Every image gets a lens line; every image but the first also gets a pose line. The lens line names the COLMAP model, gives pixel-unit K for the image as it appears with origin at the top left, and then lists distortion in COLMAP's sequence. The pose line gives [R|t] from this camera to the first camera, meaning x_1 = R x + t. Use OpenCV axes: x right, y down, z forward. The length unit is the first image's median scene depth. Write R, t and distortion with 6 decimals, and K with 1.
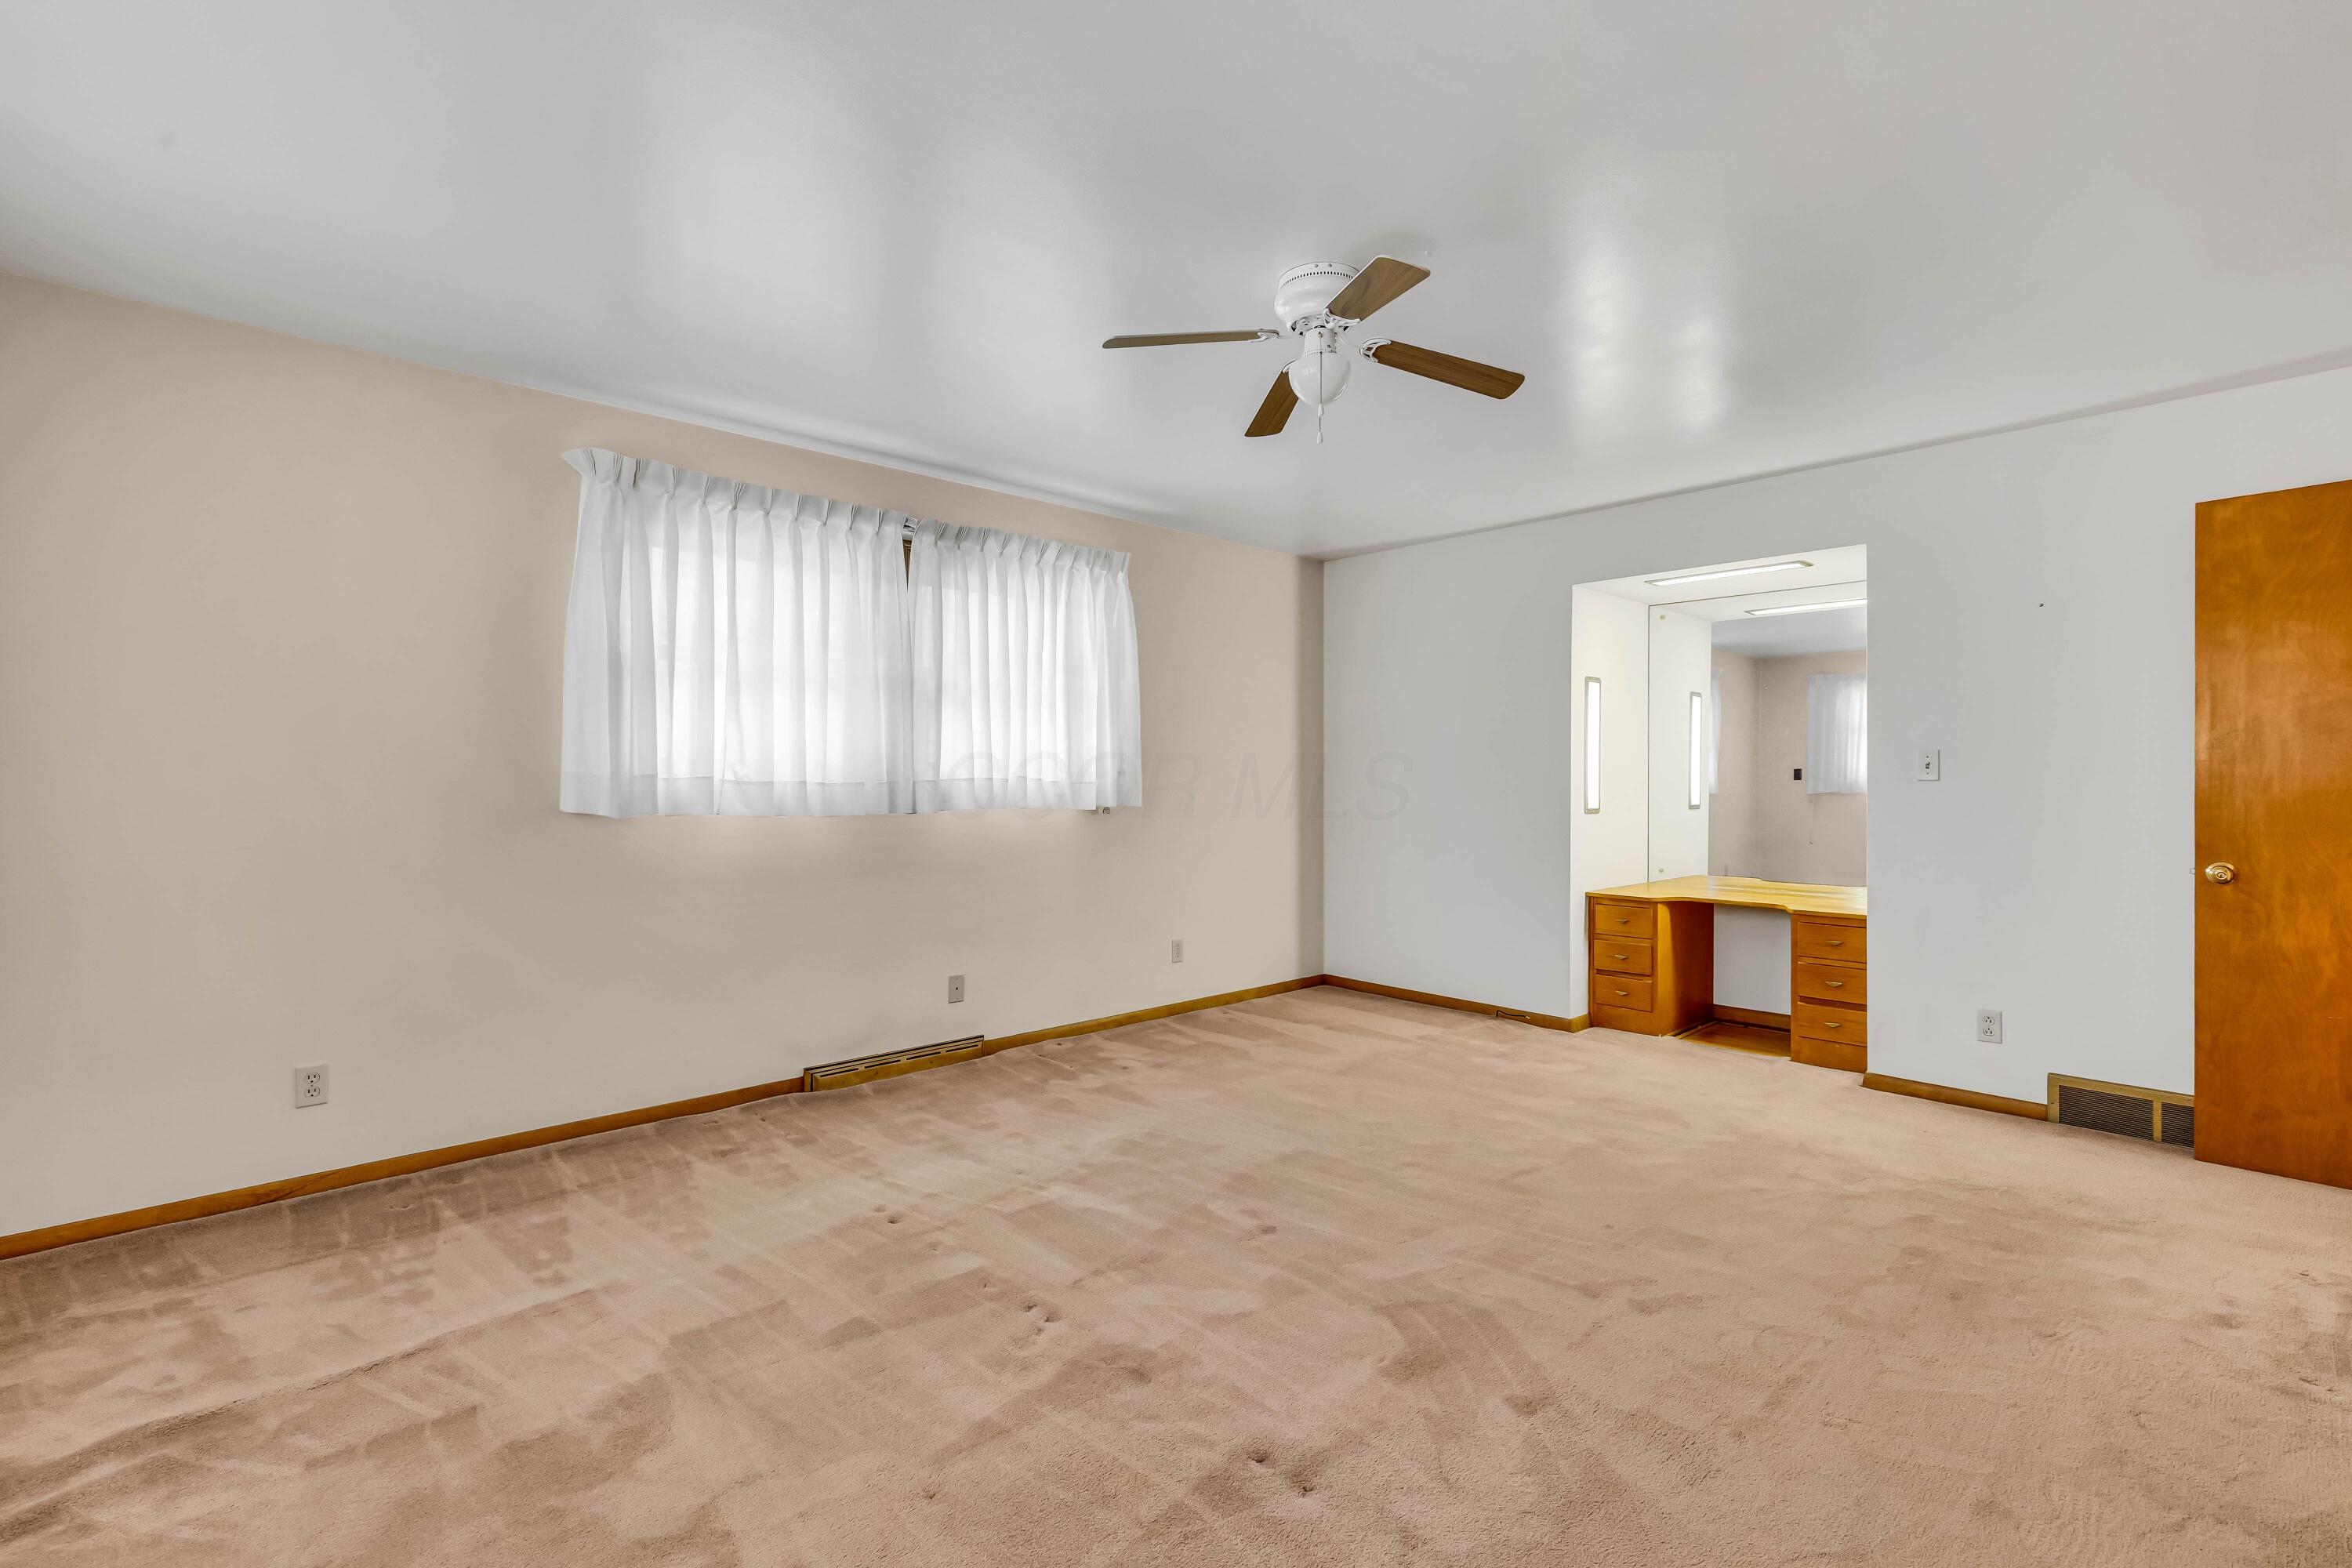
lens RADIAL K [[1056.1, 0, 1183.9], [0, 1056.1, 786.8], [0, 0, 1]] dist [0.006535, -0.001232]
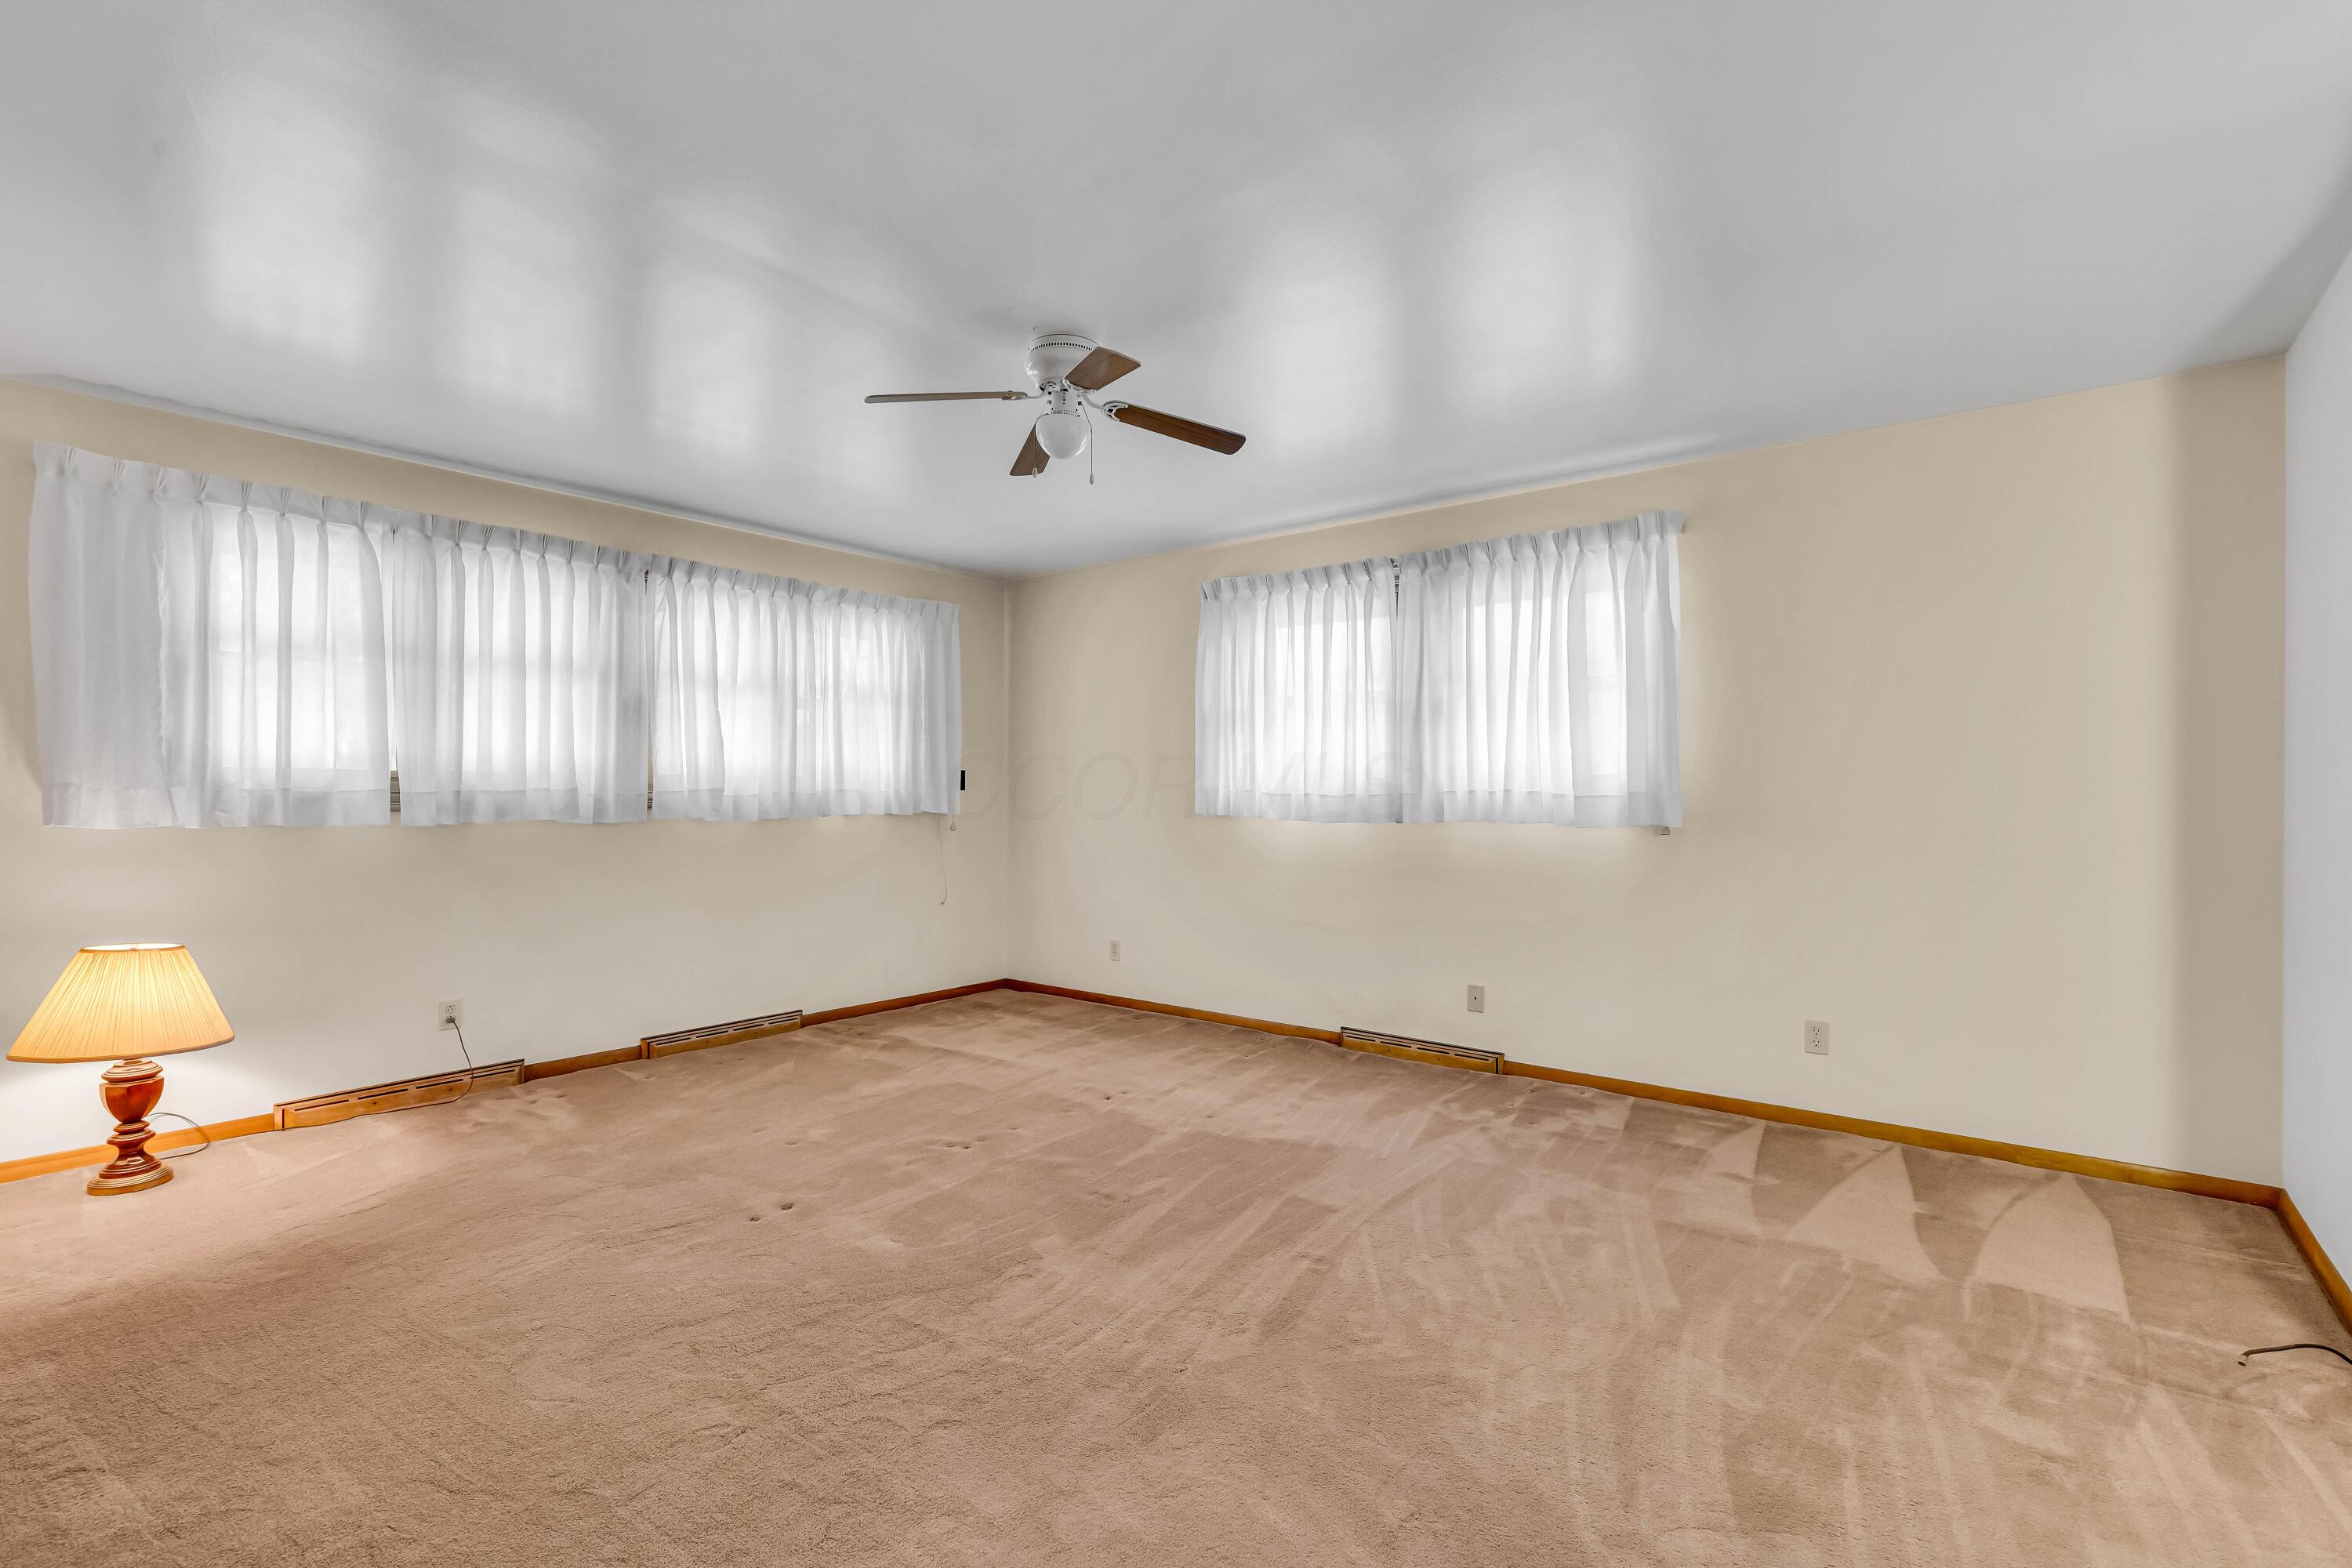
lens RADIAL K [[1056.1, 0, 1183.9], [0, 1056.1, 786.8], [0, 0, 1]] dist [0.006535, -0.001232]
pose [[0.148868, -0.006460, -0.988836, 0.821203], [-0.011688, 0.999897, -0.008292, -0.000452], [0.988788, 0.012792, 0.148777, 0.625705]]
